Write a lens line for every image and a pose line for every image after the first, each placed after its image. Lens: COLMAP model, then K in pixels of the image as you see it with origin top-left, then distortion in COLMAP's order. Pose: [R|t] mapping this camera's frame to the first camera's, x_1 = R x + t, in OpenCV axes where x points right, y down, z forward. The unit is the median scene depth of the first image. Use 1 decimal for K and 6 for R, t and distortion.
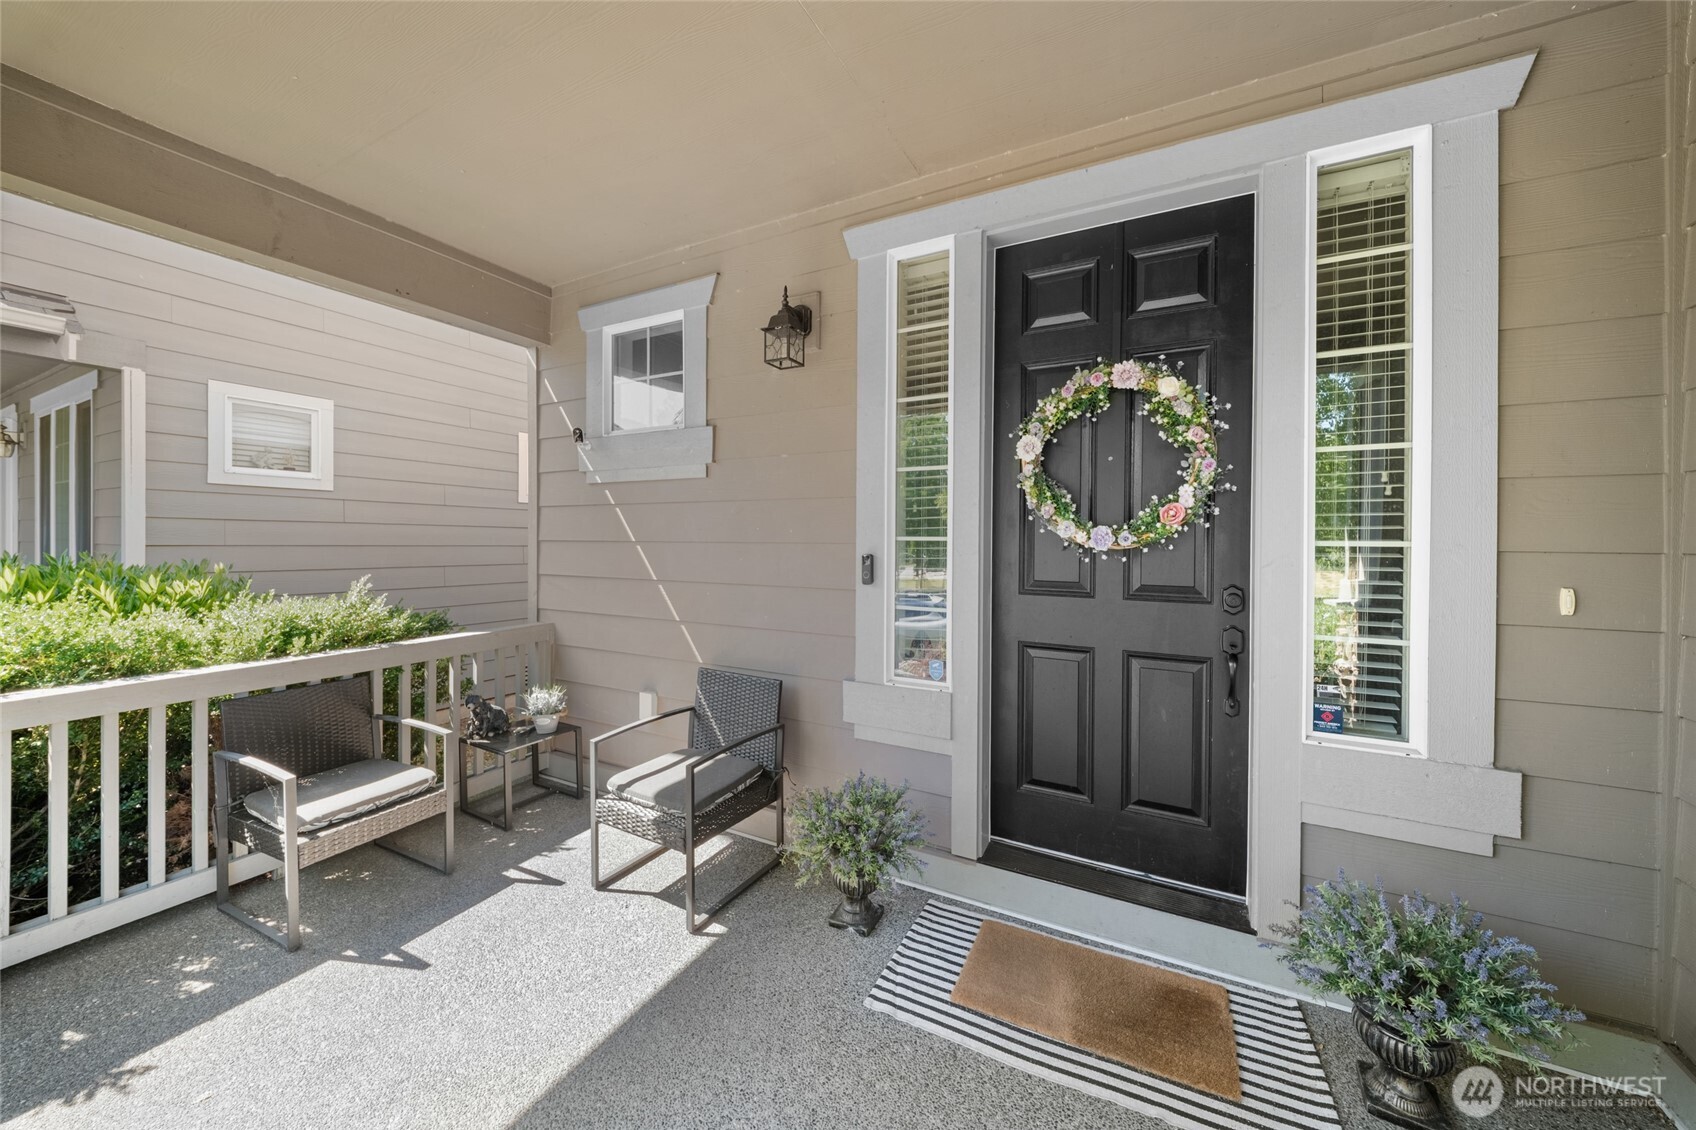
lens RADIAL K [[604.1, 0, 860.2], [0, 604.1, 537.6], [0, 0, 1]] dist [-0.002571, -0.002175]
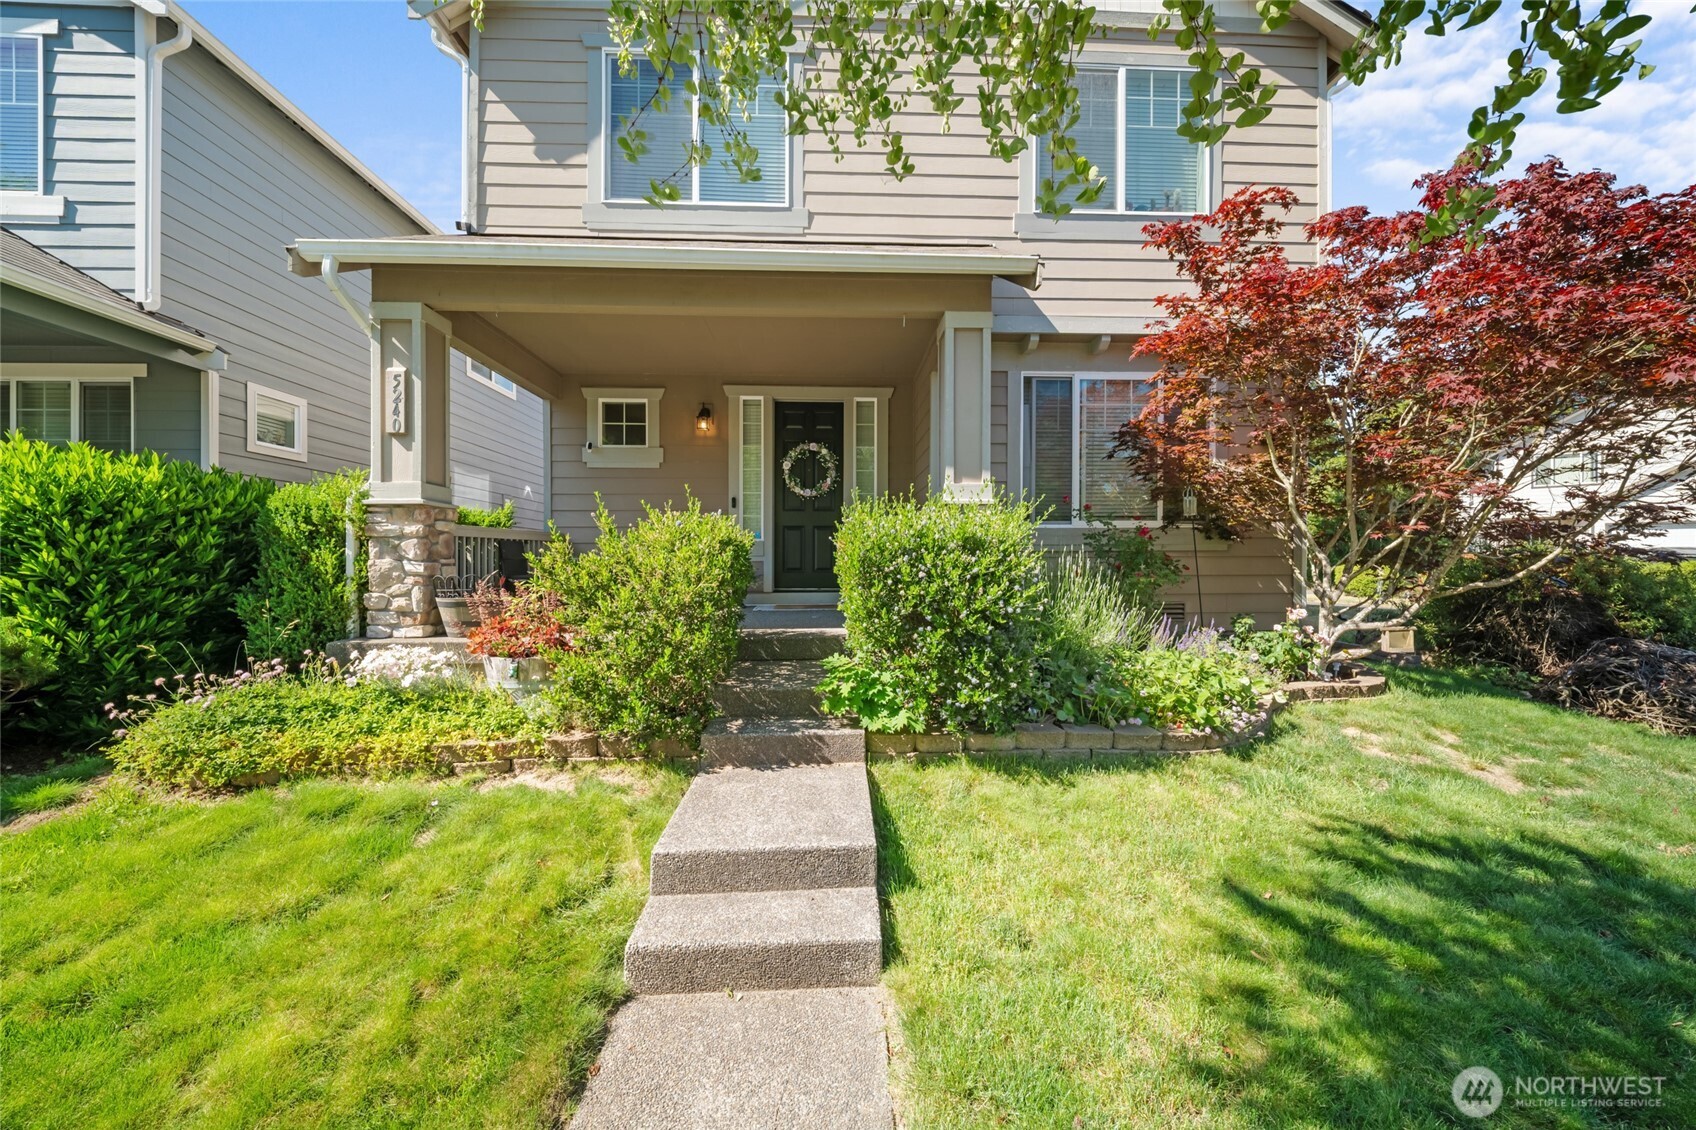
lens RADIAL K [[604.1, 0, 850.3], [0, 604.1, 567.2], [0, 0, 1]] dist [-0.002571, -0.002175]
pose [[0.873858, -0.005027, 0.486156, -1.008961], [0.003790, 0.999987, 0.003528, 0.391562], [-0.486167, -0.001241, 0.873865, -2.027952]]
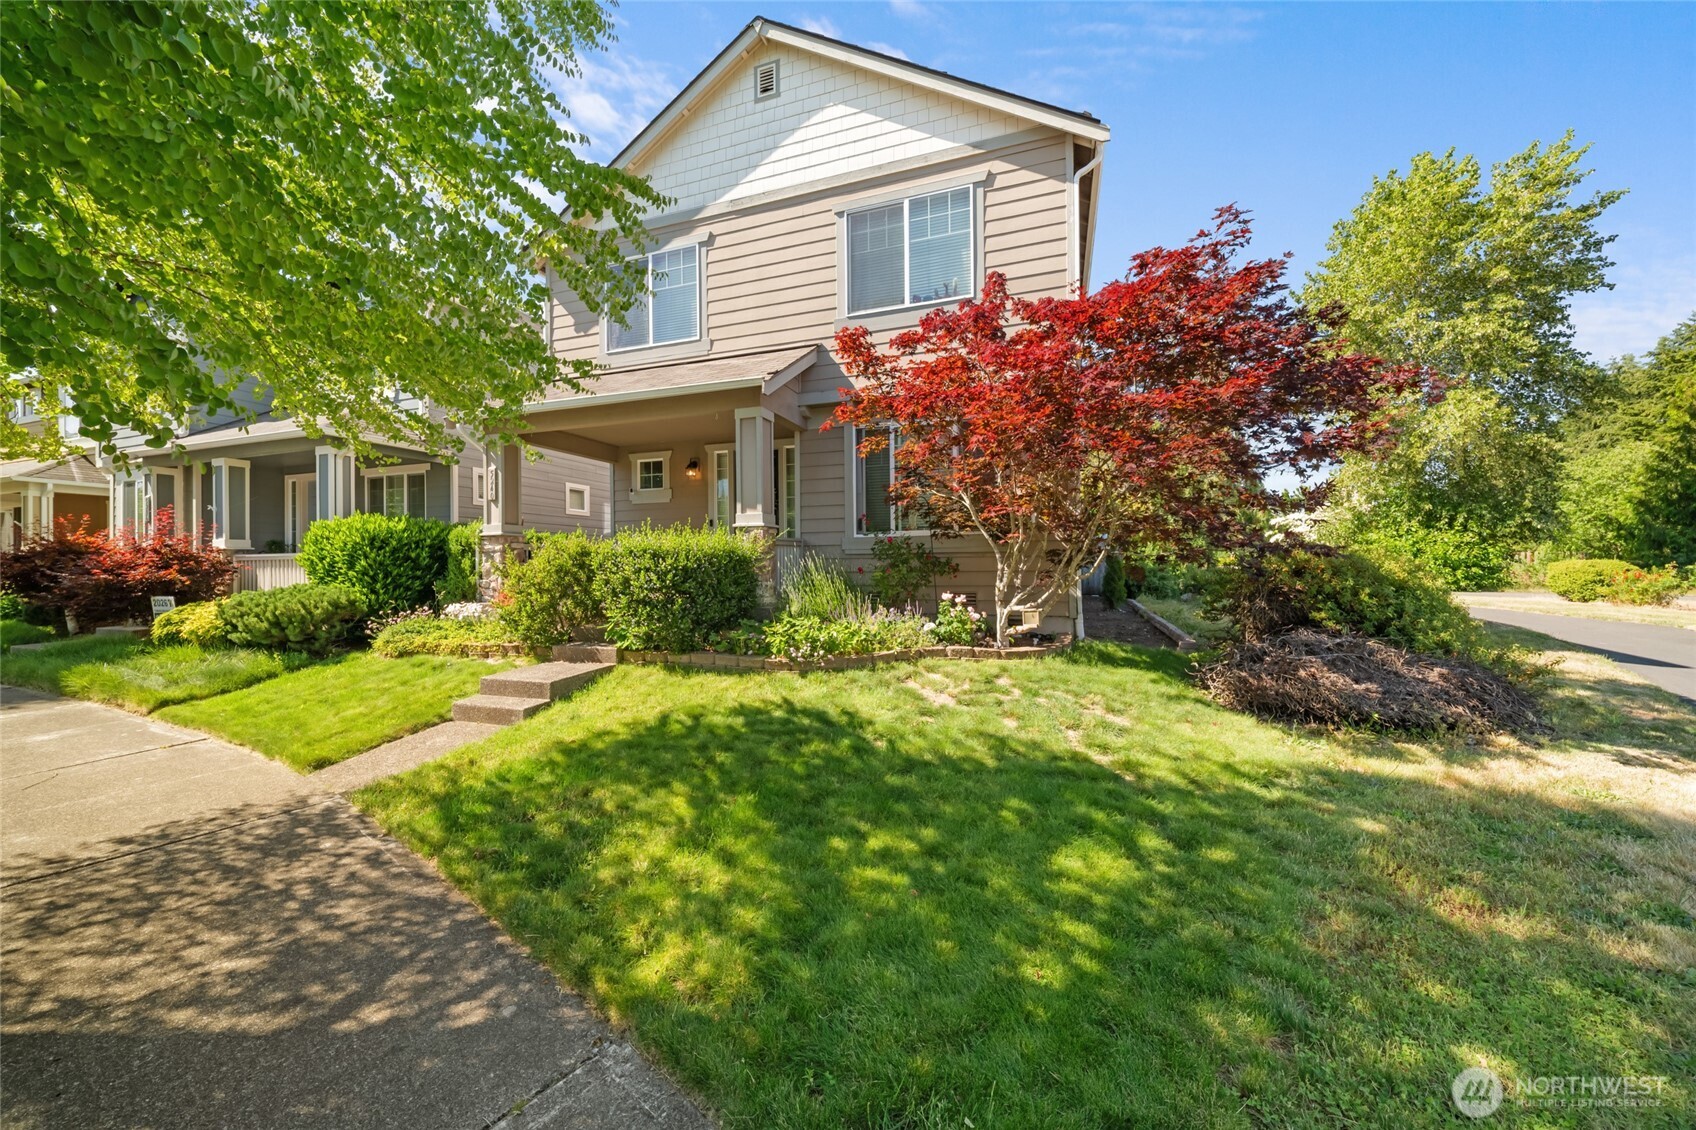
lens RADIAL K [[604.1, 0, 849.4], [0, 604.1, 564.1], [0, 0, 1]] dist [-0.002571, -0.002175]
pose [[0.991779, -0.008063, 0.127707, 0.520978], [0.008601, 0.999956, -0.003659, 0.410248], [-0.127672, 0.004728, 0.991805, -3.858210]]
